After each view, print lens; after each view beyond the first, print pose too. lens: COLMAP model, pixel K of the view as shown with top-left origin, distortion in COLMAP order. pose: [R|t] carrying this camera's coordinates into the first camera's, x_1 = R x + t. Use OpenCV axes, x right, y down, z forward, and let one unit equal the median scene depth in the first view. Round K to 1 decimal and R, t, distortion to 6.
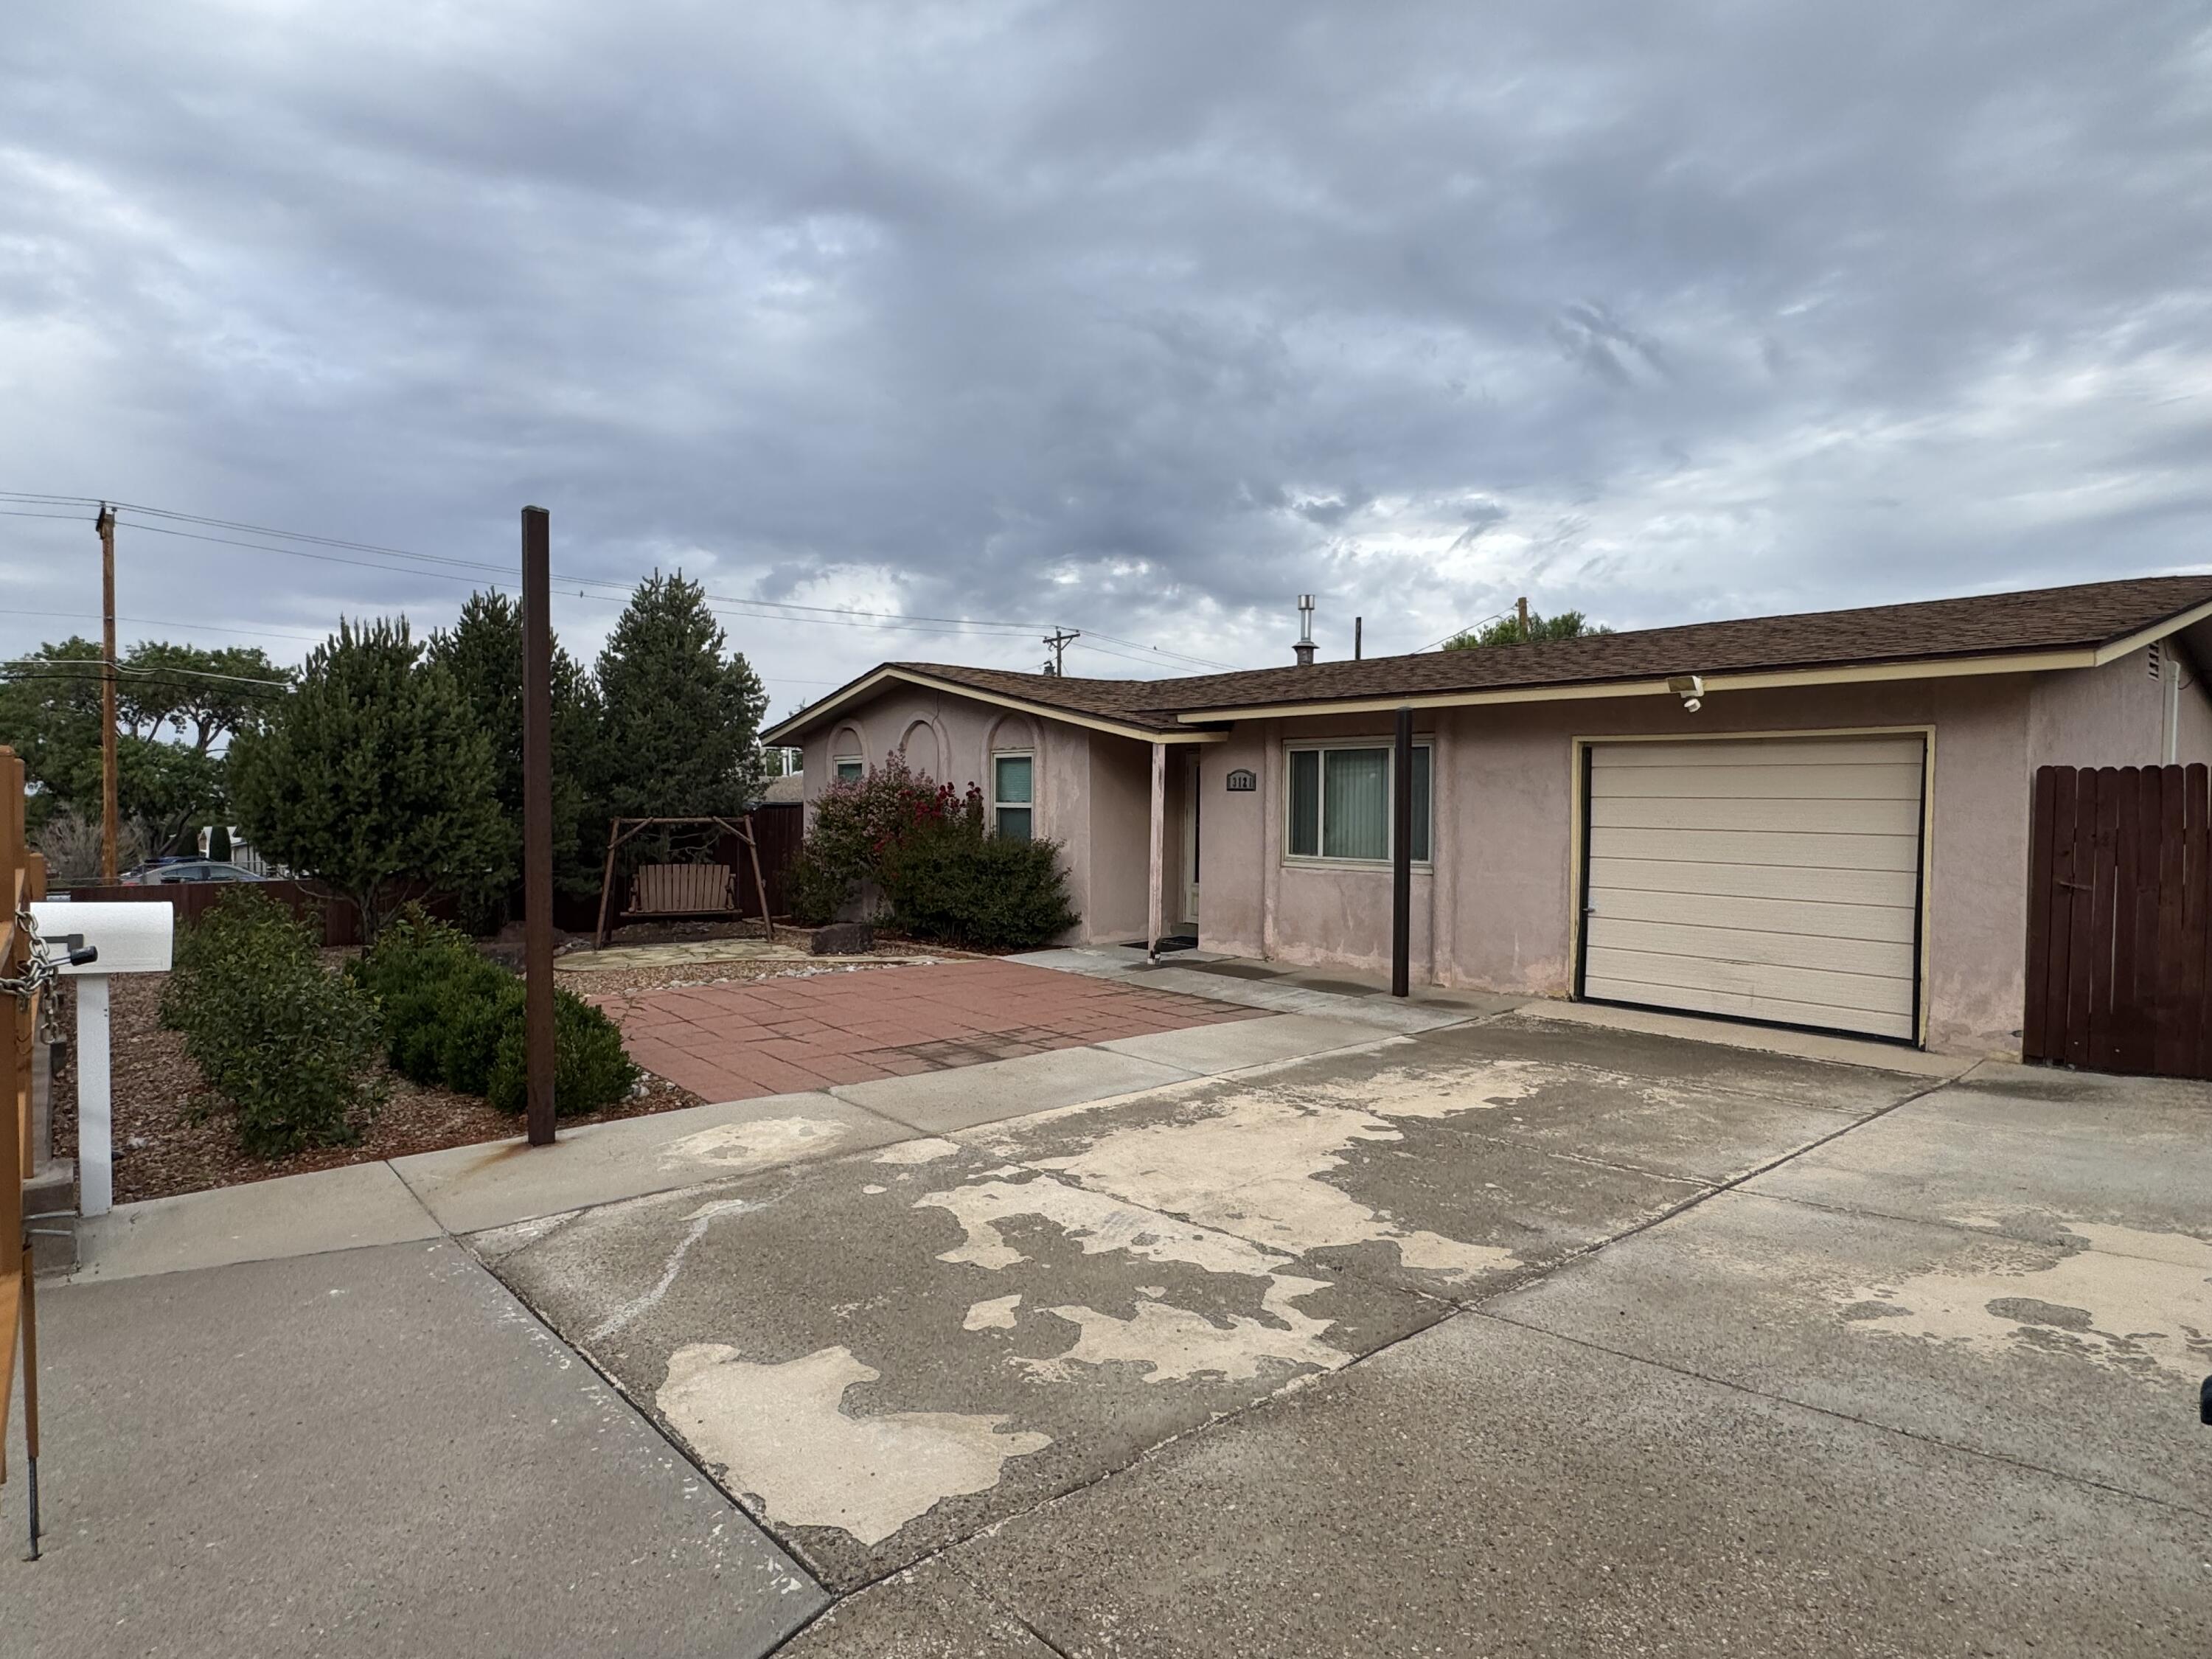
lens RADIAL K [[1235.9, 0, 1097.3], [0, 1235.9, 824.6], [0, 0, 1]] dist [0.001287, -0.000194]
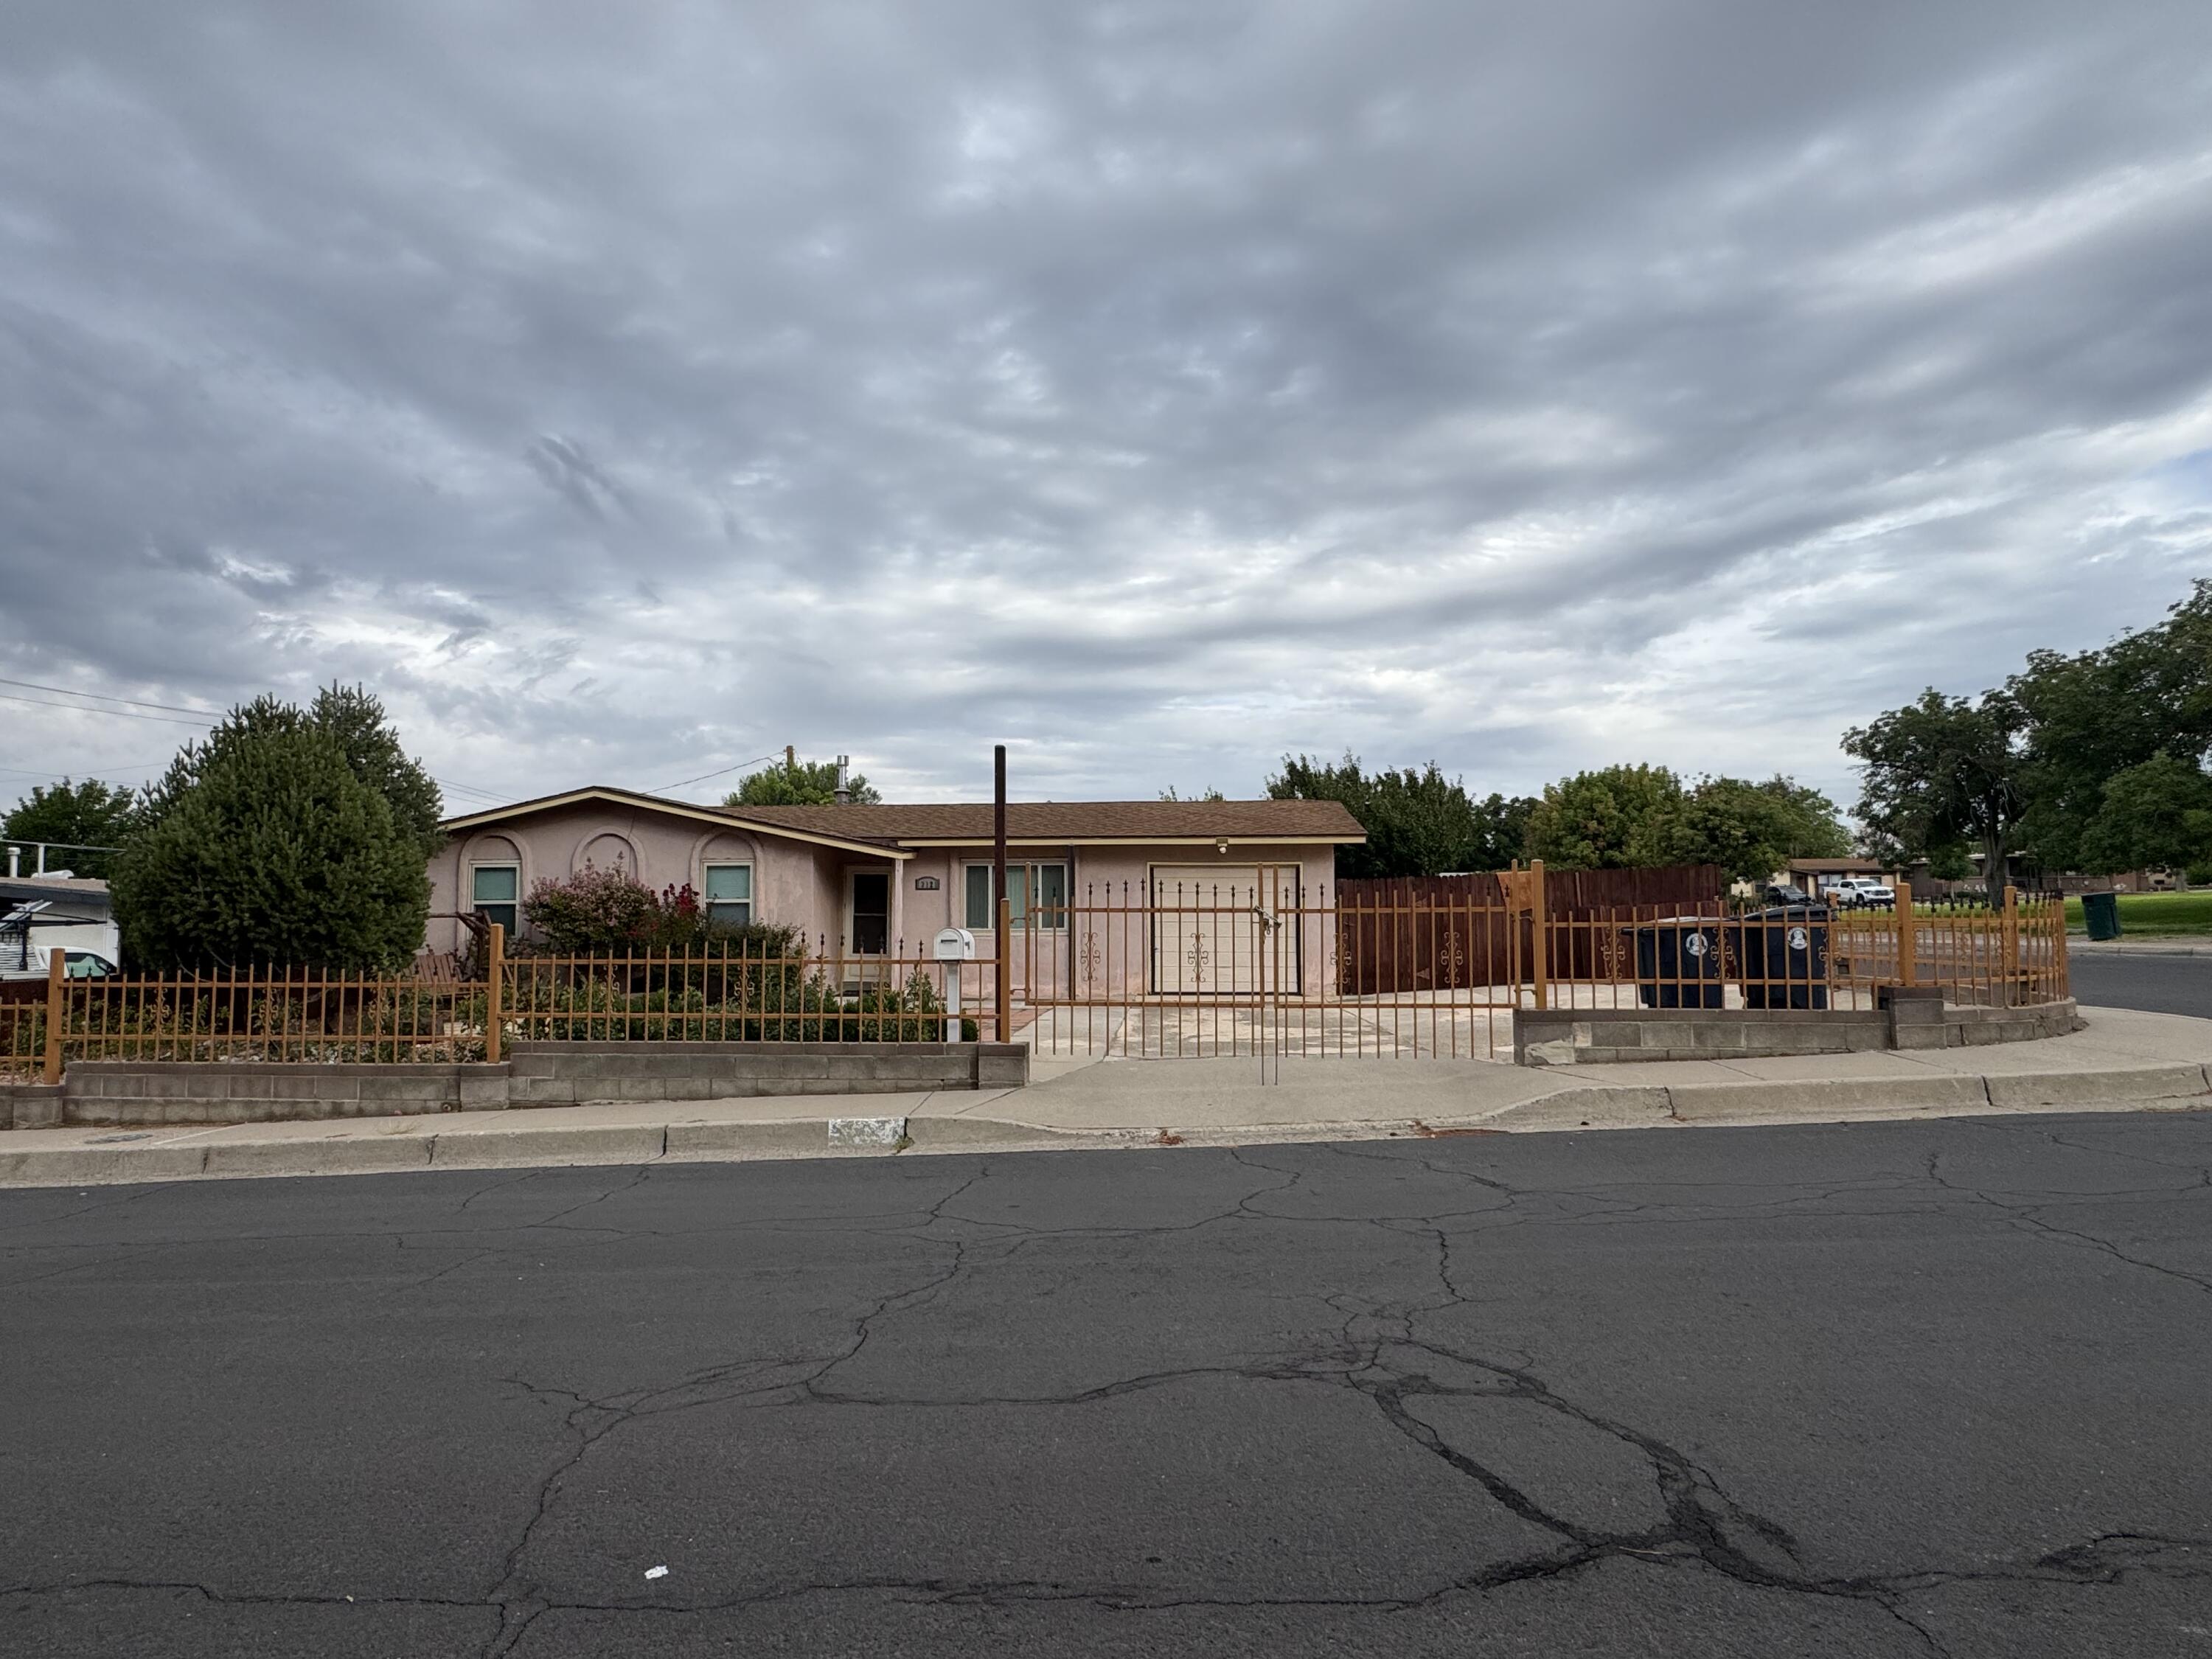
lens RADIAL K [[1242.3, 0, 1106.0], [0, 1242.3, 829.5], [0, 0, 1]] dist [-0.001157, -0.000772]
pose [[0.697859, 0.042174, 0.714993, -0.695574], [0.023280, 0.996402, -0.081495, 0.024755], [-0.715857, 0.073517, 0.694366, -0.222674]]
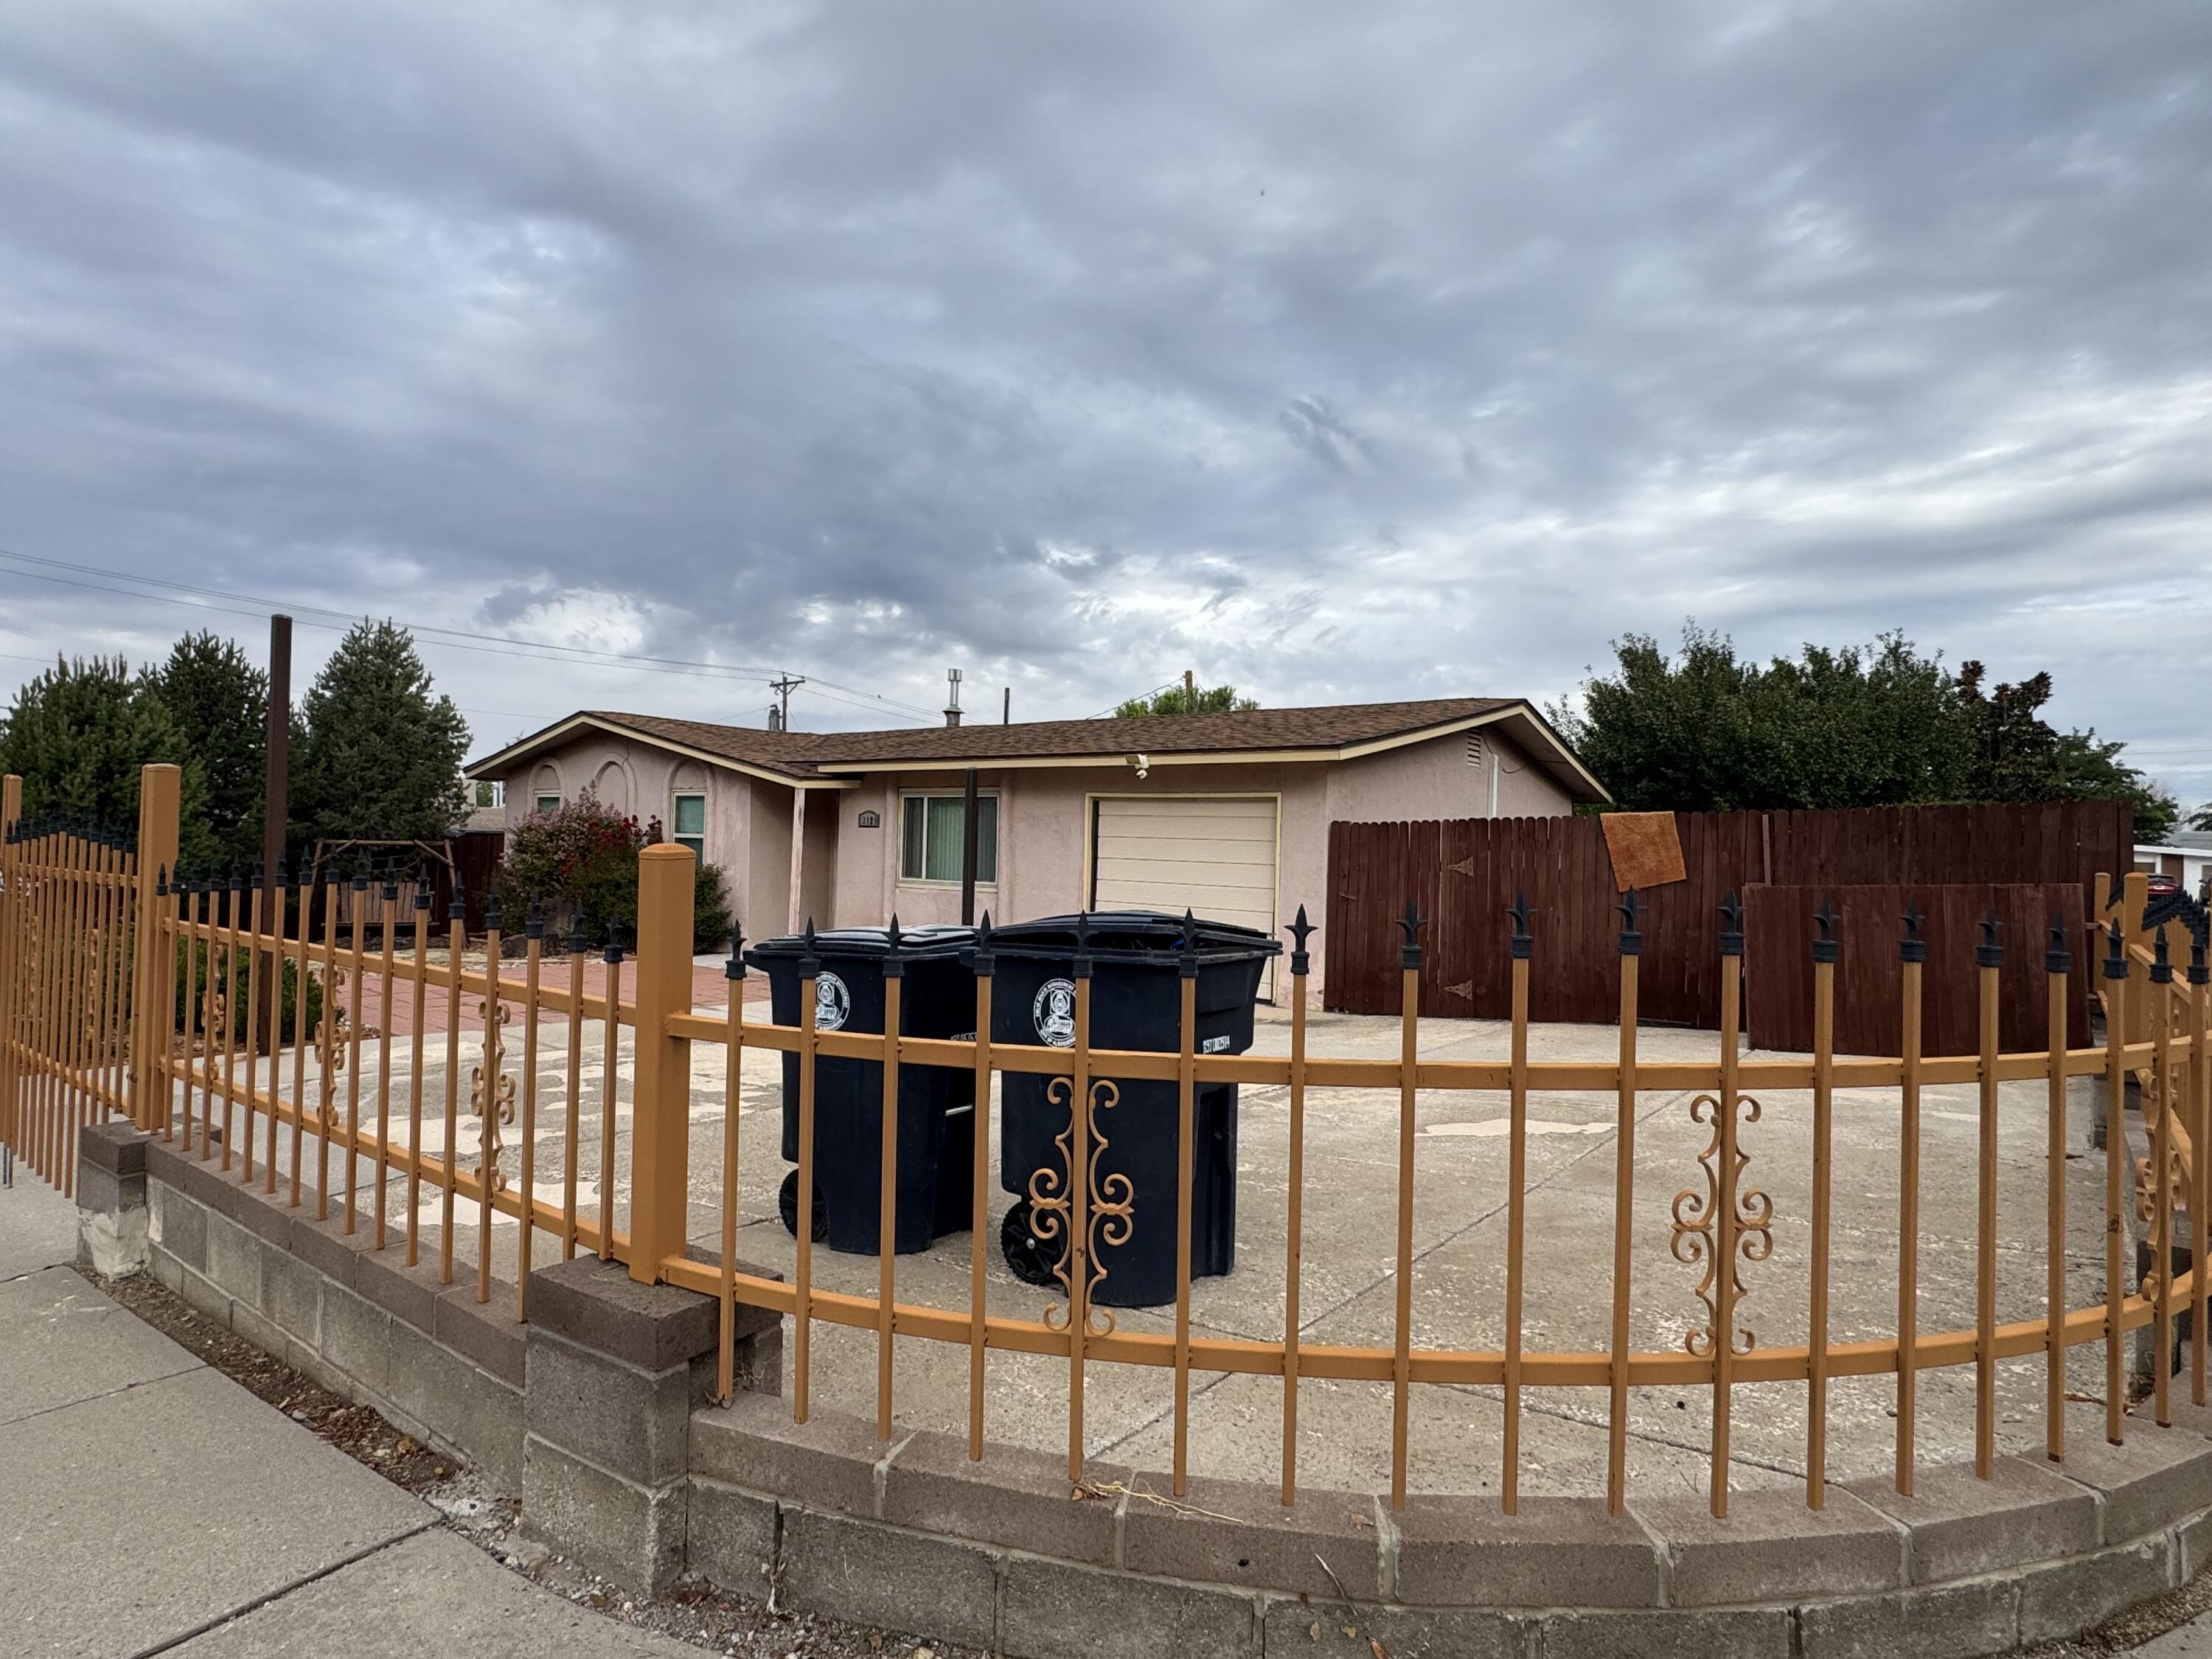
lens RADIAL K [[1229.8, 0, 1099.2], [0, 1229.8, 834.7], [0, 0, 1]] dist [0.002049, -0.000047]
pose [[0.979751, 0.023725, 0.198810, 0.078041], [-0.018157, 0.999392, -0.029780, 0.010716], [-0.199395, 0.025568, 0.979585, -0.224868]]
